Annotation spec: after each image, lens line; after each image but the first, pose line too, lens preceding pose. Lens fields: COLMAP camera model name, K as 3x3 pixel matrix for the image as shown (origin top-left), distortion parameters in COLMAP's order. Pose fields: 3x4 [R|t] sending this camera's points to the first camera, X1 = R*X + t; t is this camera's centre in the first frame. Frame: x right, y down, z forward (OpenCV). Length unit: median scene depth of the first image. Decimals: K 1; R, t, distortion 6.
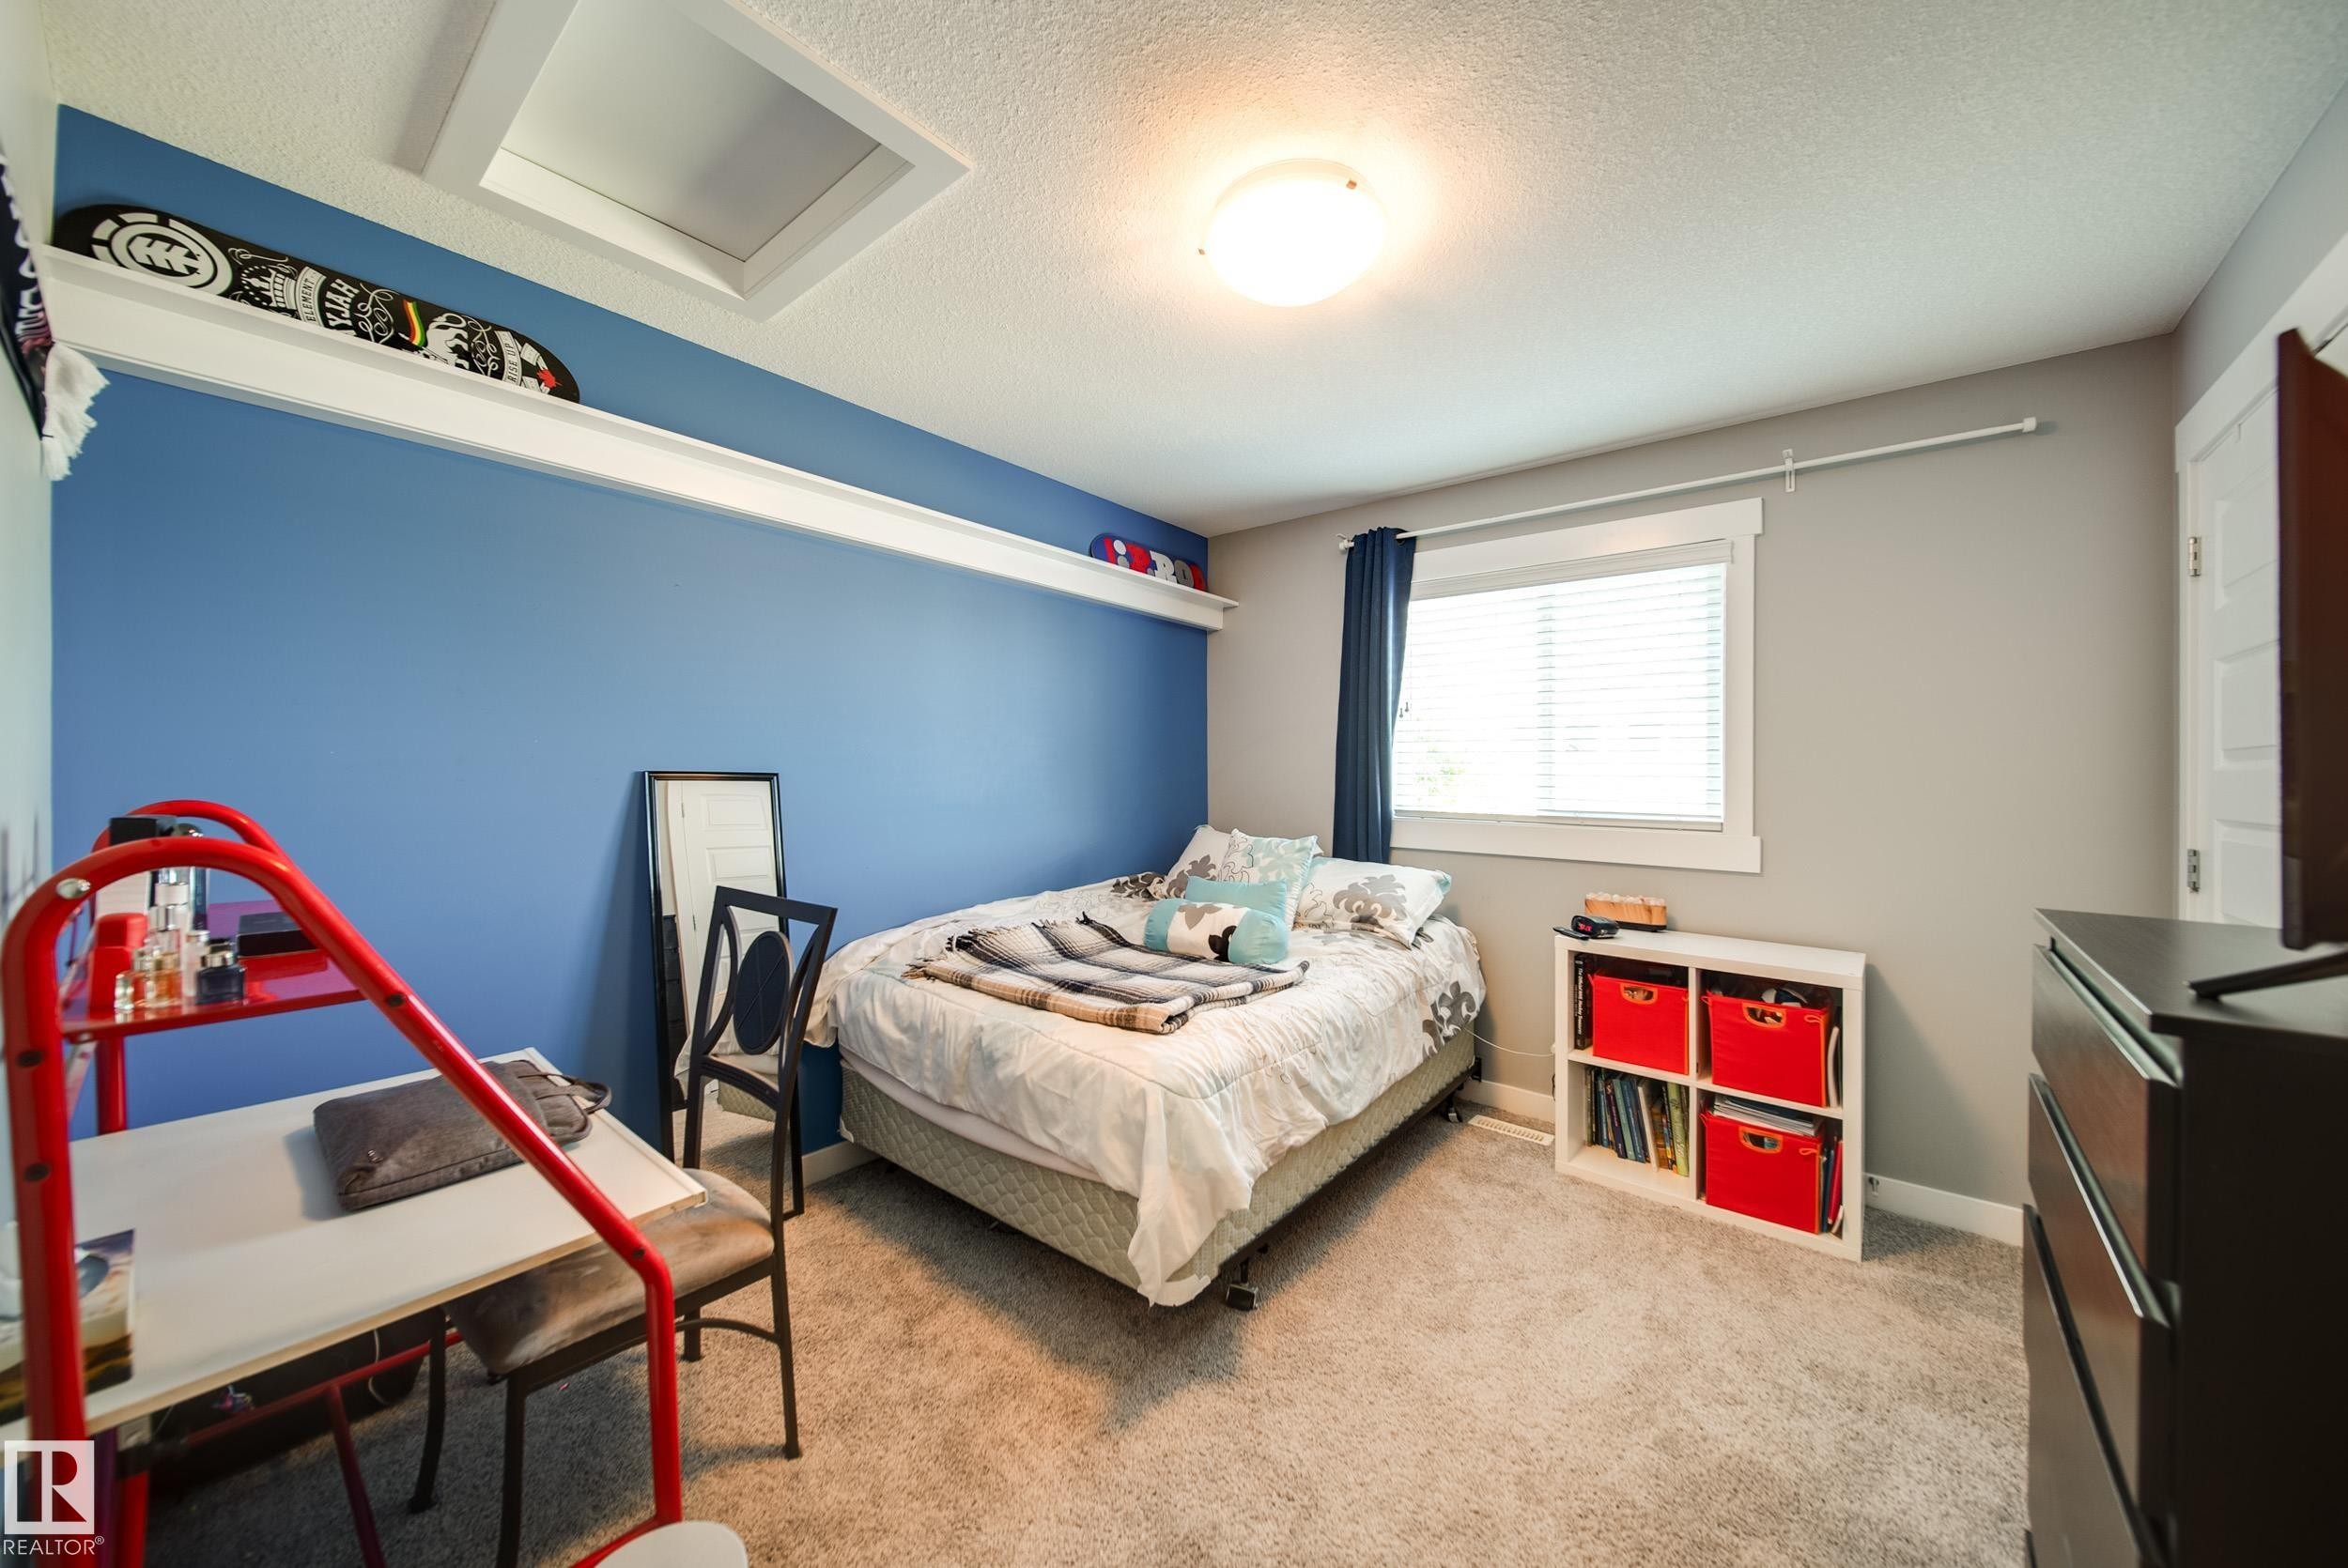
lens RADIAL K [[835.8, 0, 1182.7], [0, 835.8, 770.8], [0, 0, 1]] dist [0.002088, 0.000121]
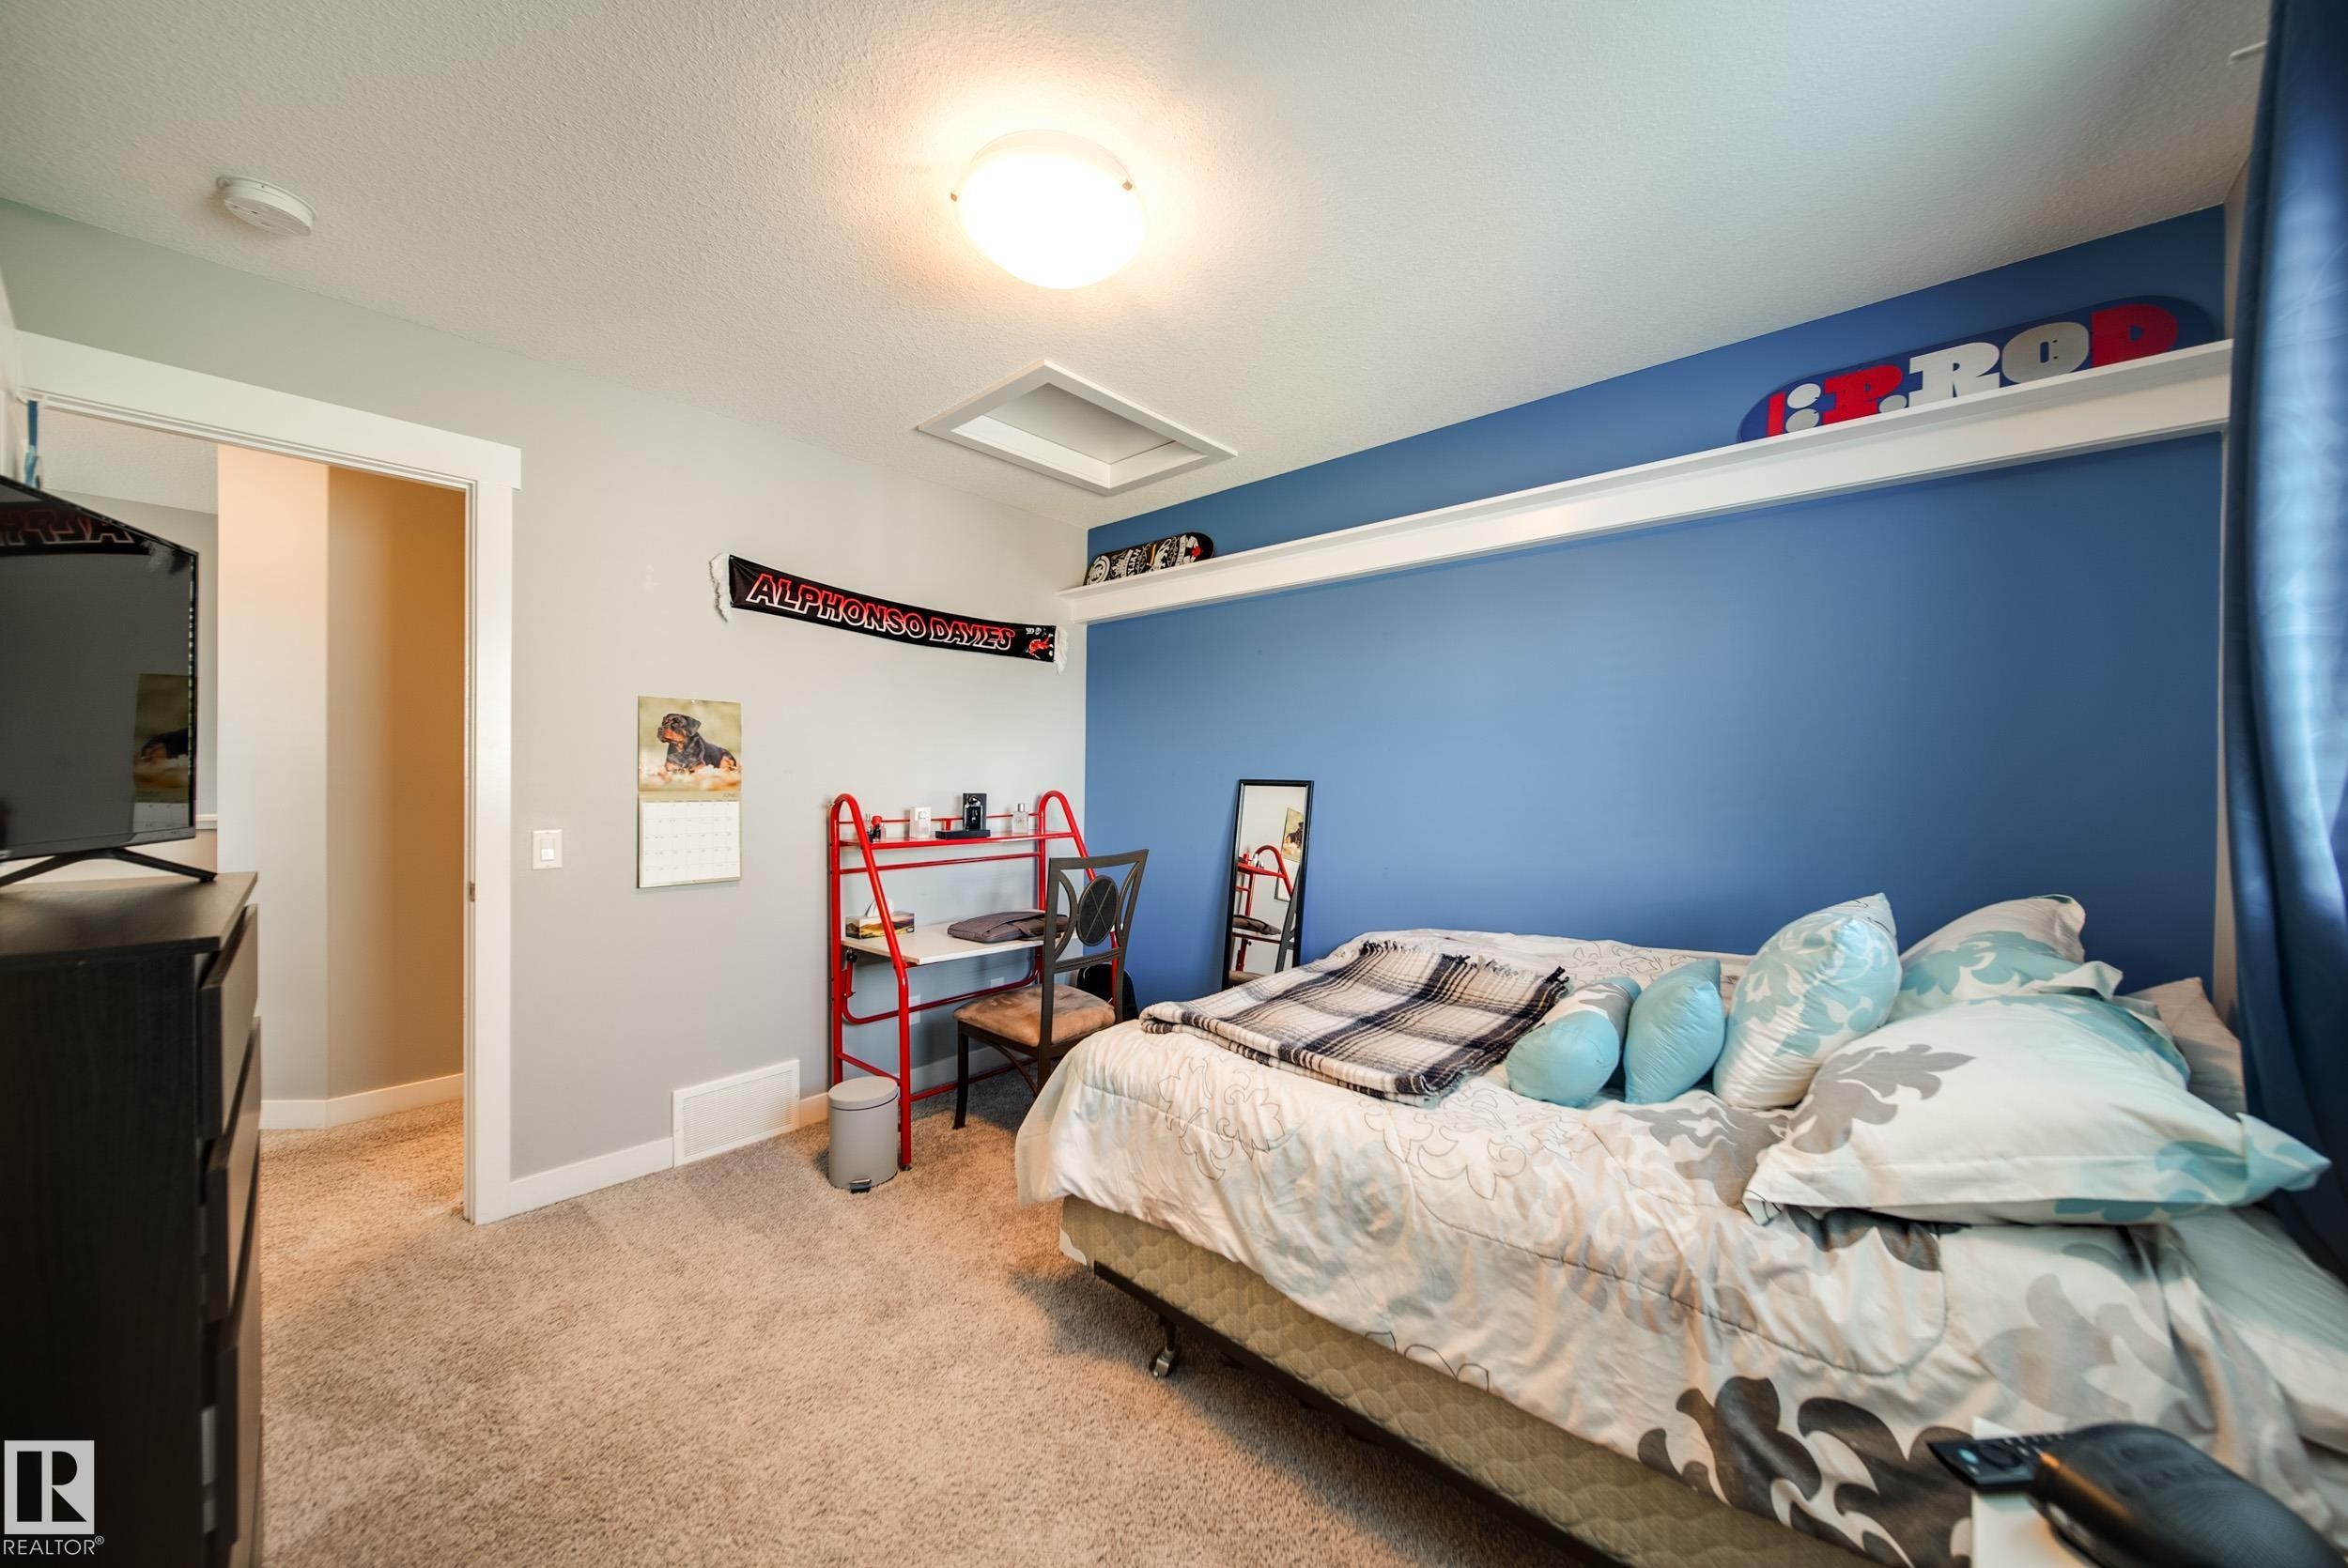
lens RADIAL K [[835.8, 0, 1180.3], [0, 835.8, 792.9], [0, 0, 1]] dist [0.002088, 0.000121]
pose [[-0.057424, 0.003866, -0.998342, 0.899063], [-0.006303, 0.999971, 0.004235, 0.019636], [0.998330, 0.006536, -0.057398, 0.998632]]
